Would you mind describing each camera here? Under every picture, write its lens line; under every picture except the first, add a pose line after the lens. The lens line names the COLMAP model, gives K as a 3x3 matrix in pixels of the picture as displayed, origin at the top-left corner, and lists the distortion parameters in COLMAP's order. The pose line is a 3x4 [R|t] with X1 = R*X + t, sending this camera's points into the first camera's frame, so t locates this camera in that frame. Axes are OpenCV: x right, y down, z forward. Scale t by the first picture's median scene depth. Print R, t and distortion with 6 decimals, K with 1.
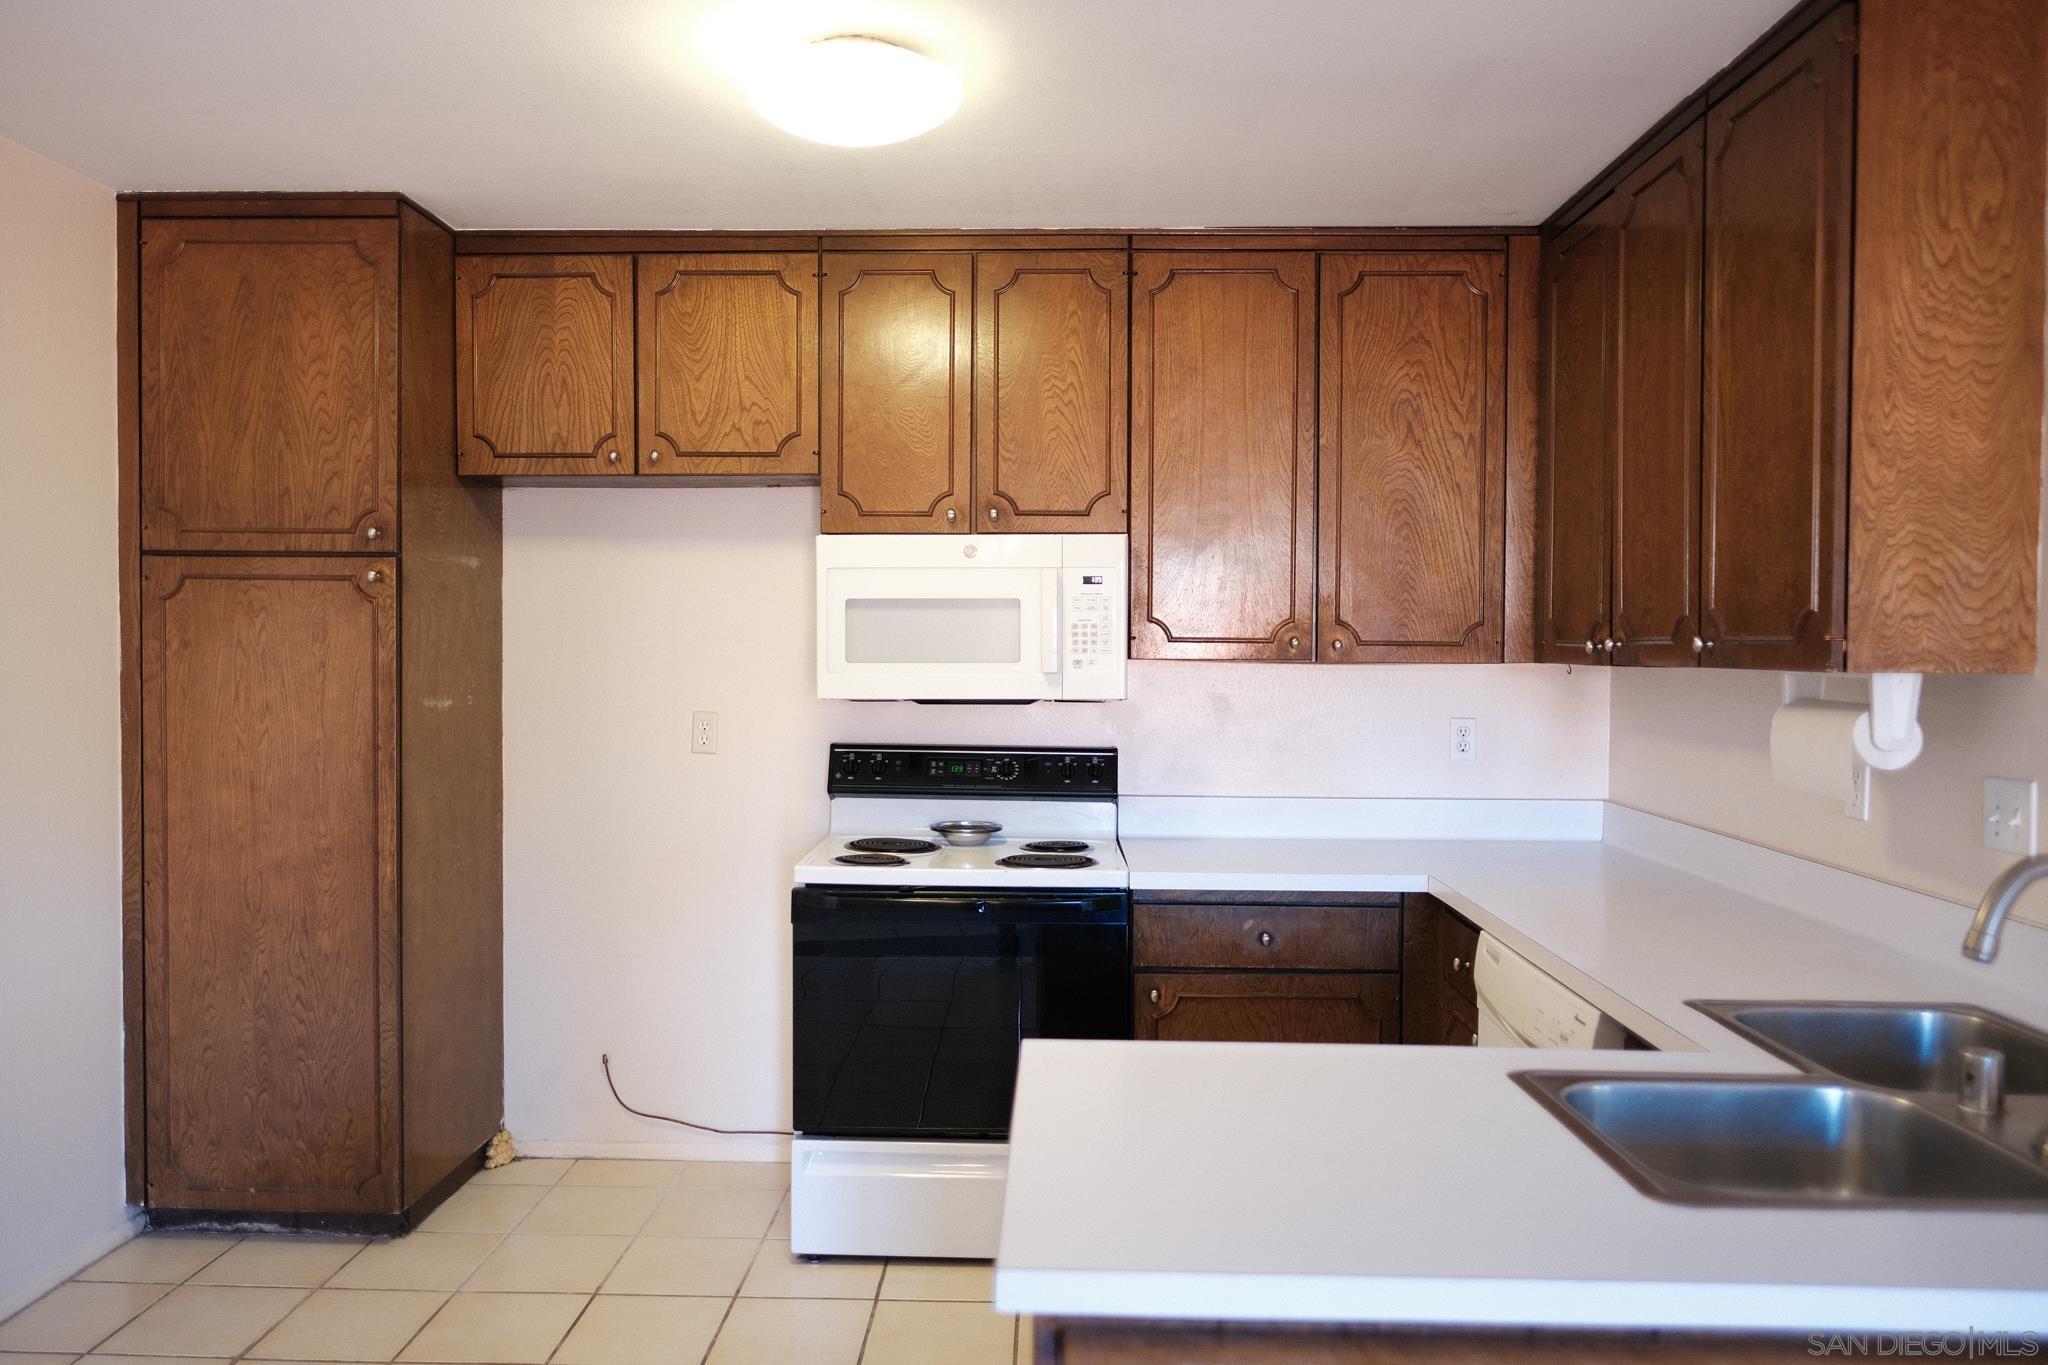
lens RADIAL K [[1439.8, 0, 1024.0], [0, 1439.8, 682.5], [0, 0, 1]] dist [-0.012774, 0.003452]
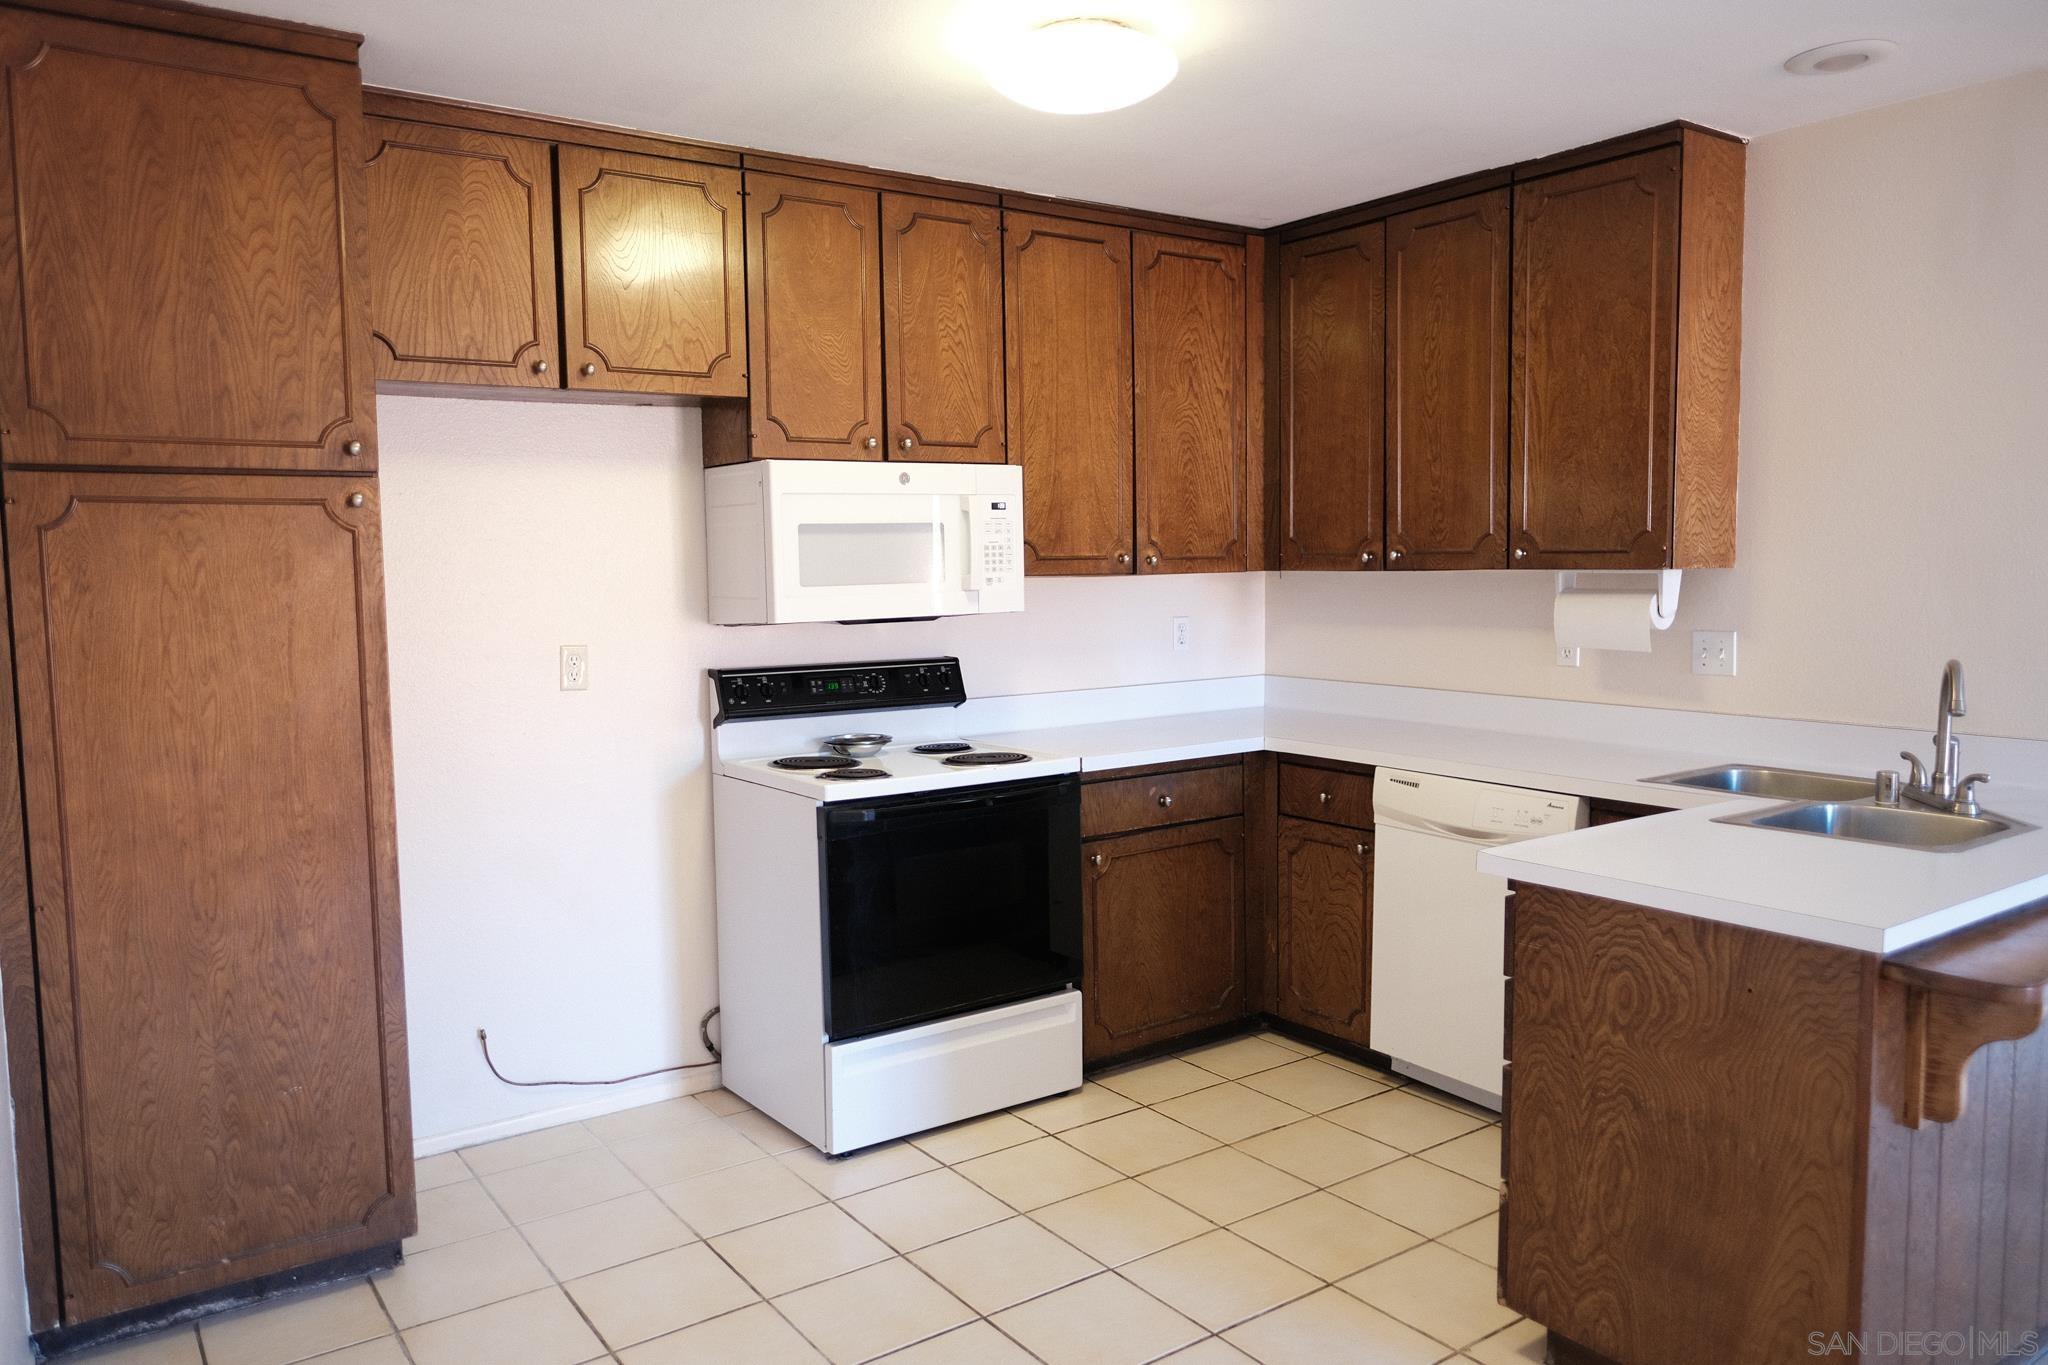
lens RADIAL K [[1439.8, 0, 1024.0], [0, 1439.8, 682.5], [0, 0, 1]] dist [-0.012774, 0.003452]
pose [[0.799327, -0.070563, 0.596739, -0.636429], [0.035765, 0.996907, 0.069975, -0.012413], [-0.599831, -0.034591, 0.799379, 0.092593]]
